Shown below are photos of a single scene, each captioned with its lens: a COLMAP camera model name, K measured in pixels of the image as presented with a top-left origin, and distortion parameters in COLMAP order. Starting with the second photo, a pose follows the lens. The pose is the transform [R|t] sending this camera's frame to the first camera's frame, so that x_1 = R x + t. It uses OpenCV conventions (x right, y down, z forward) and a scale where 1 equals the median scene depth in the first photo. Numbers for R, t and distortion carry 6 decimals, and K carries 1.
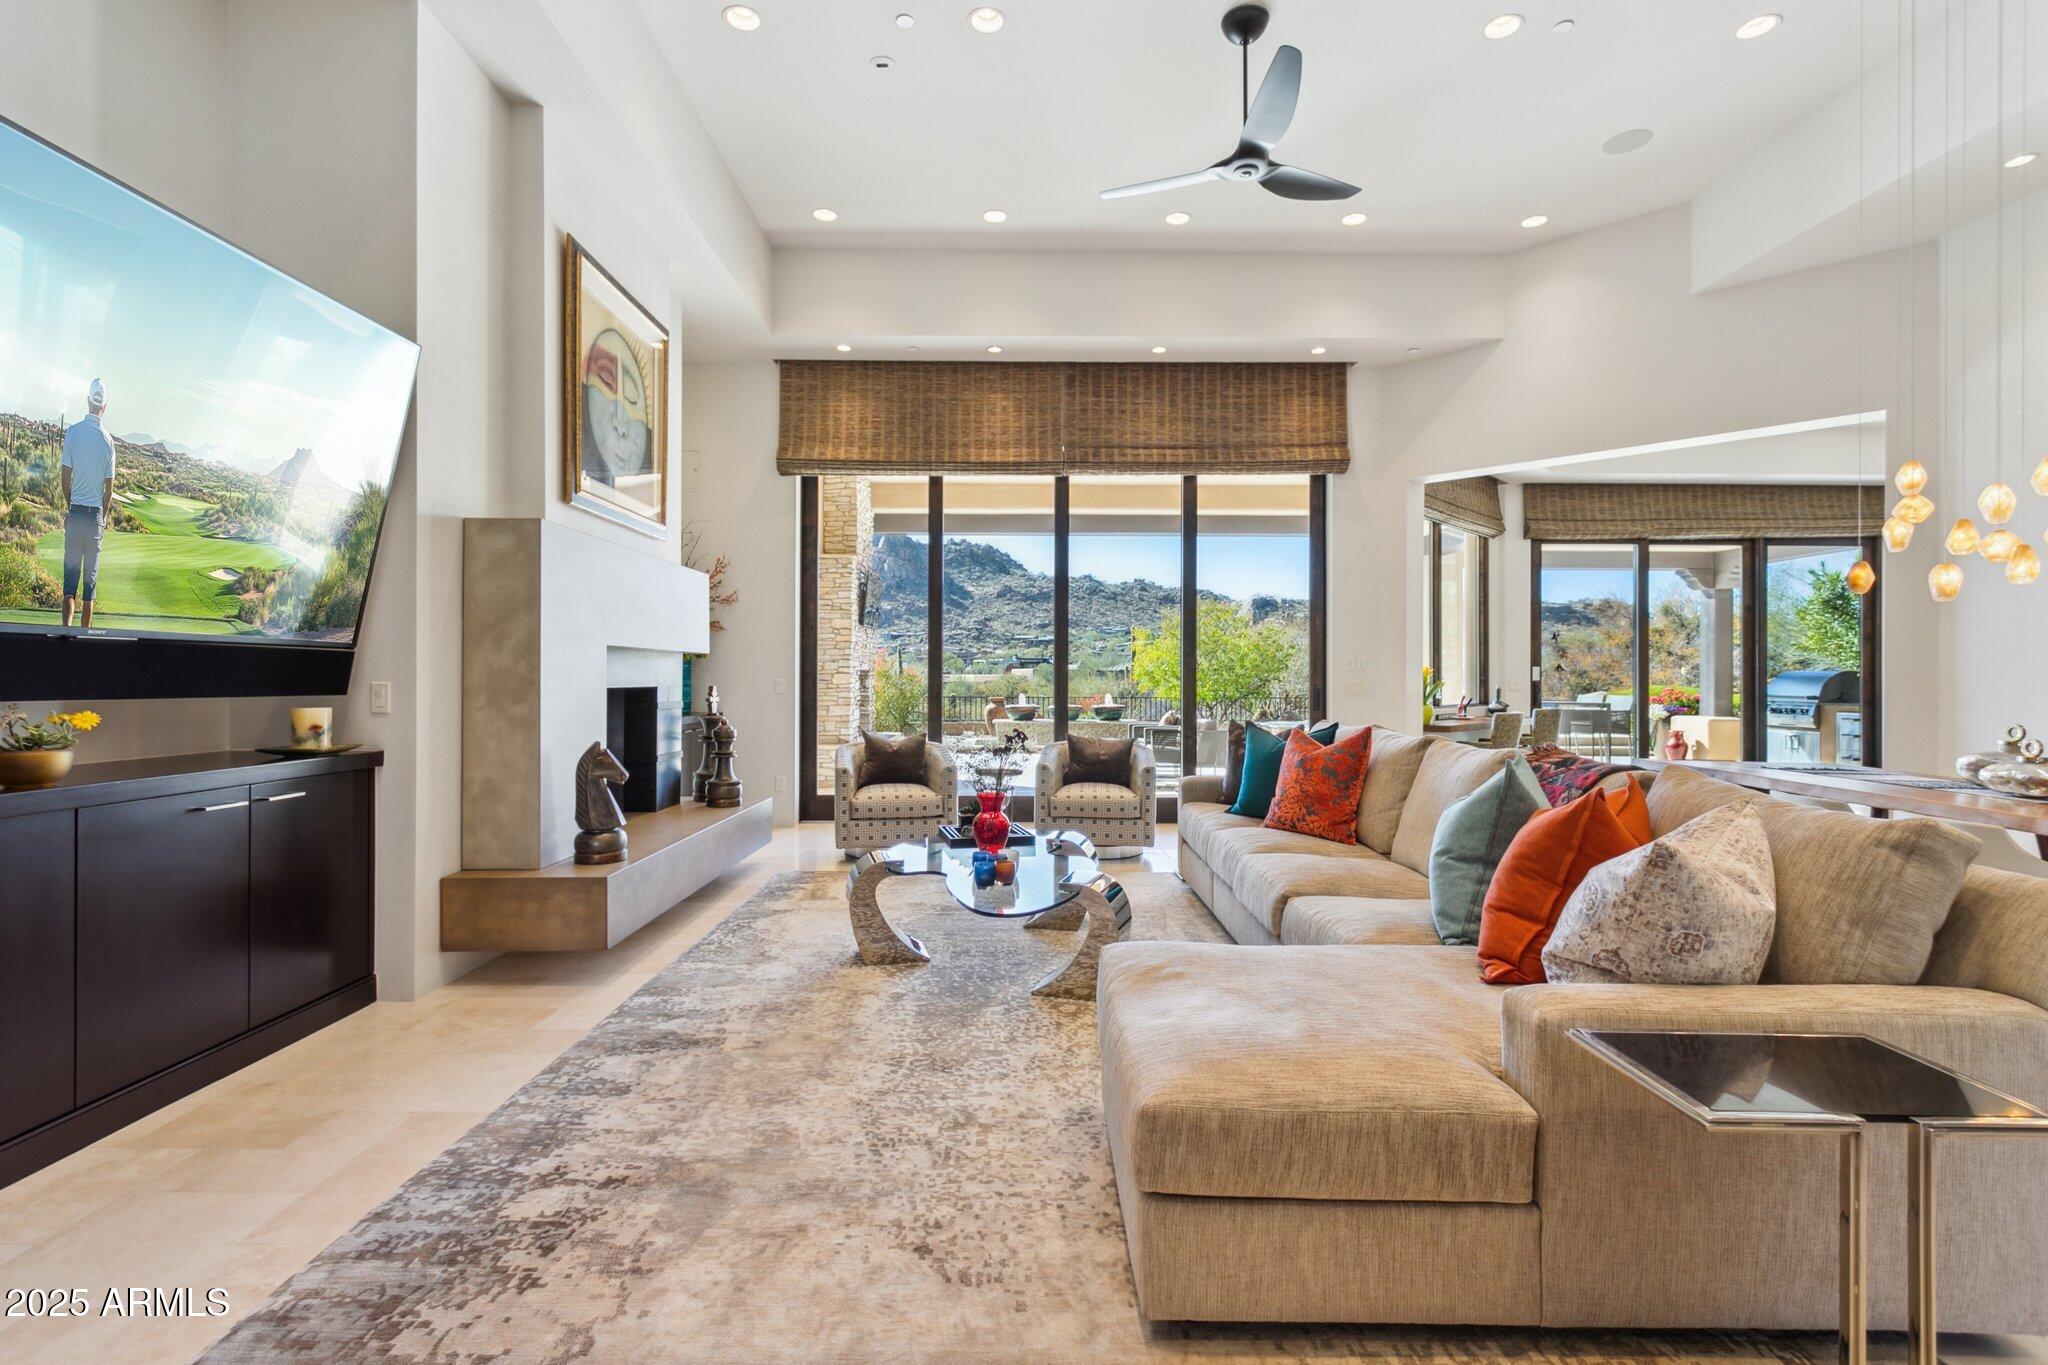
lens RADIAL K [[956.6, 0, 1022.3], [0, 956.6, 674.7], [0, 0, 1]] dist [-0.001033, 0.001626]
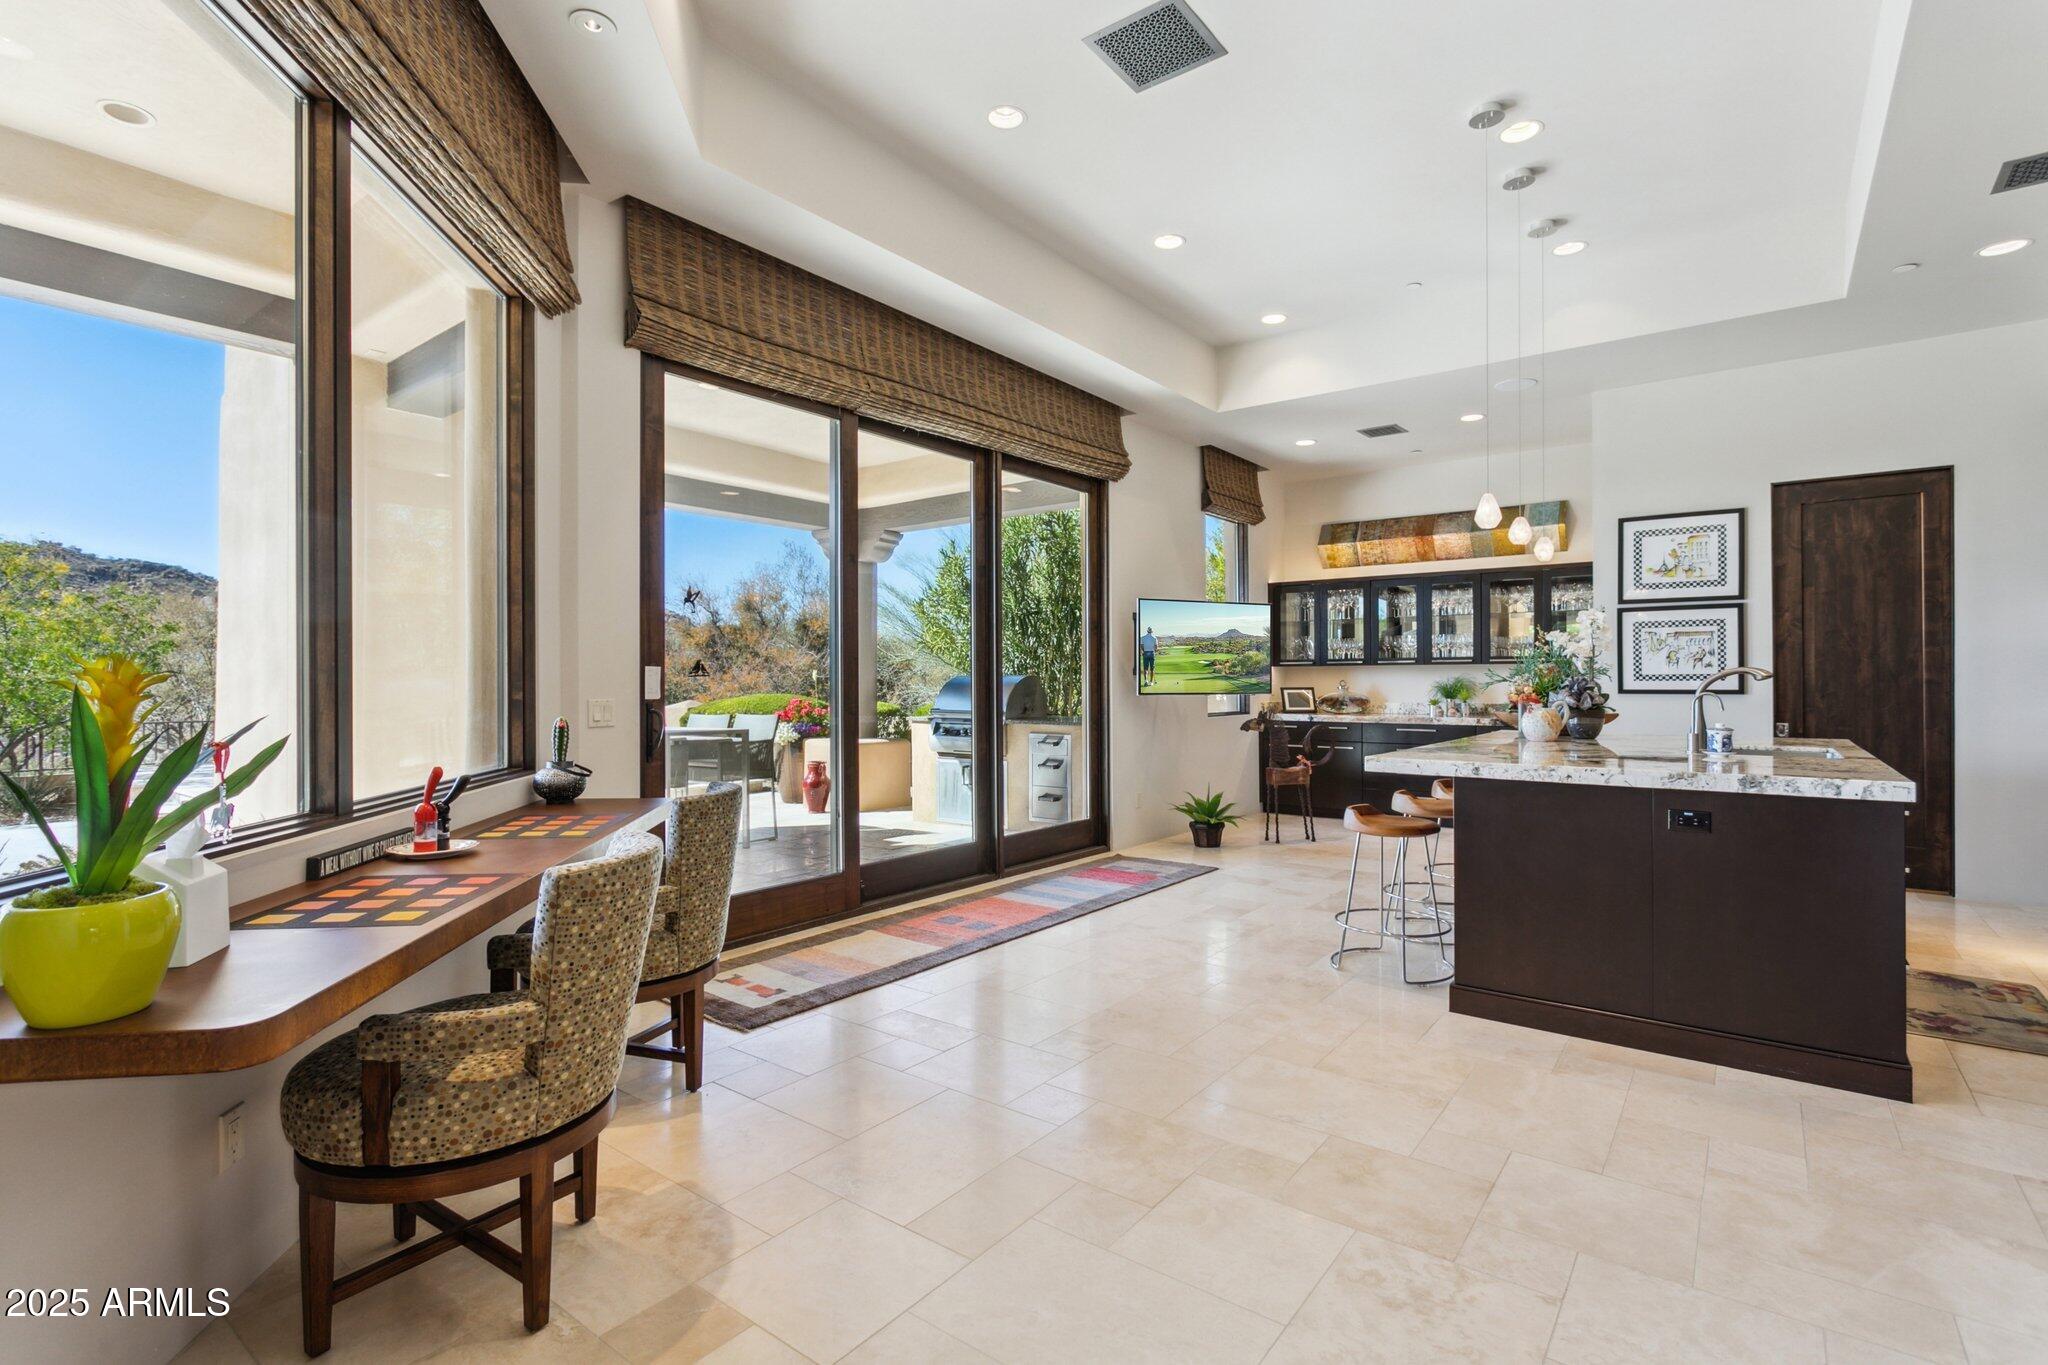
lens RADIAL K [[962.4, 0, 1021.3], [0, 962.4, 676.0], [0, 0, 1]] dist [-0.002792, 0.000553]
pose [[0.613177, -0.000760, 0.789945, 0.410387], [0.001613, 0.999999, -0.000290, -0.005069], [-0.789944, 0.001452, 0.613178, 0.827291]]
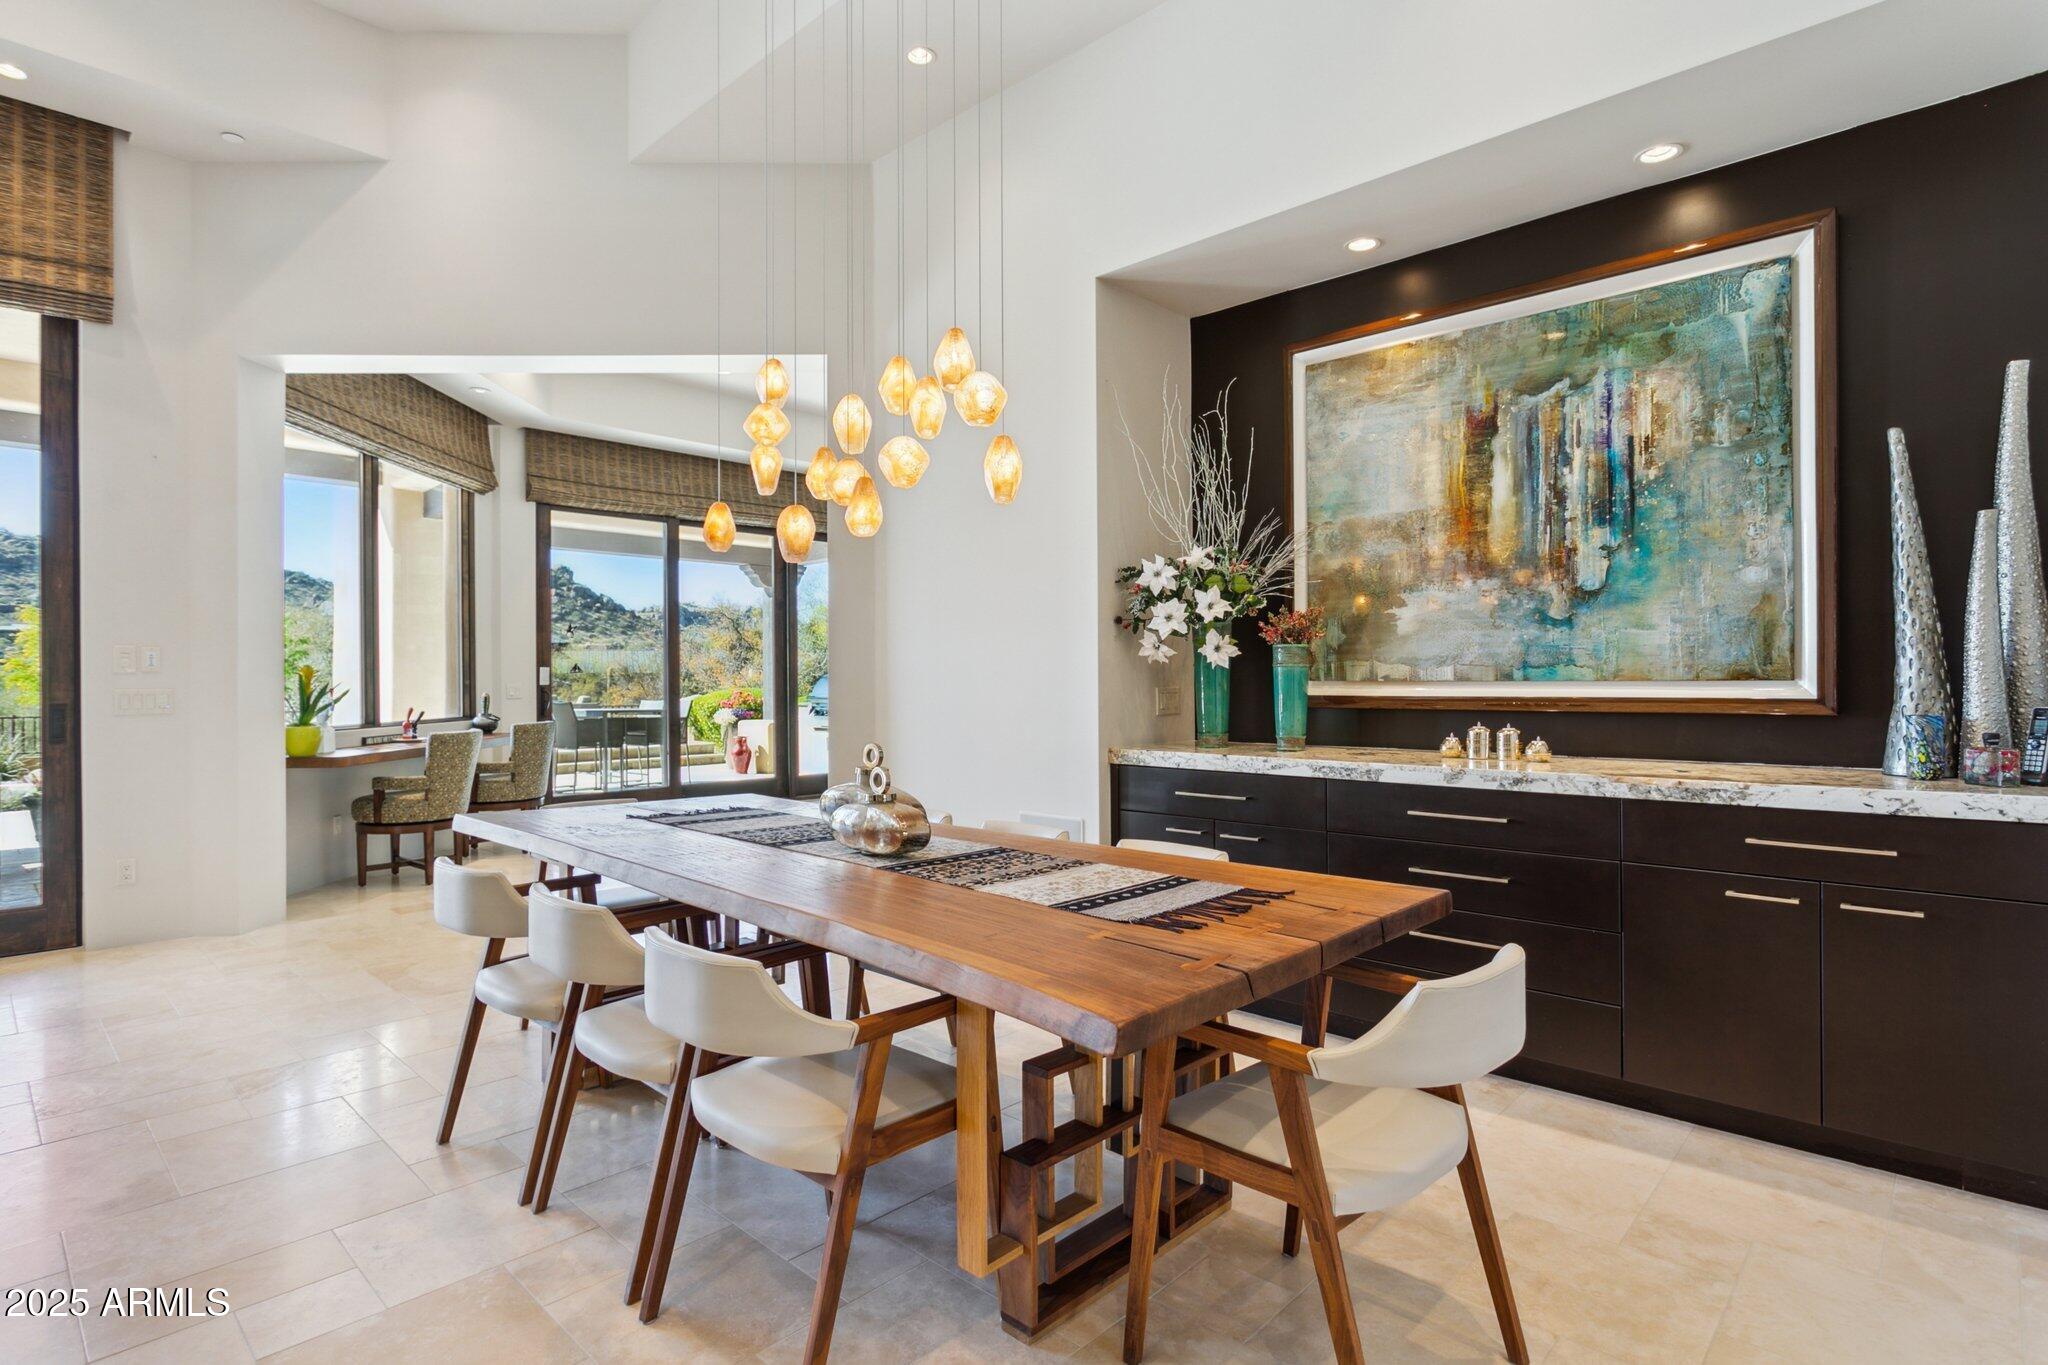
lens RADIAL K [[1023.3, 0, 1015.6], [0, 1023.3, 676.7], [0, 0, 1]] dist [-0.002670, -0.000106]
pose [[0.696985, -0.005868, 0.717062, 0.277145], [0.007280, 0.999973, 0.001107, 0.001558], [-0.717049, 0.004449, 0.697009, 0.195653]]
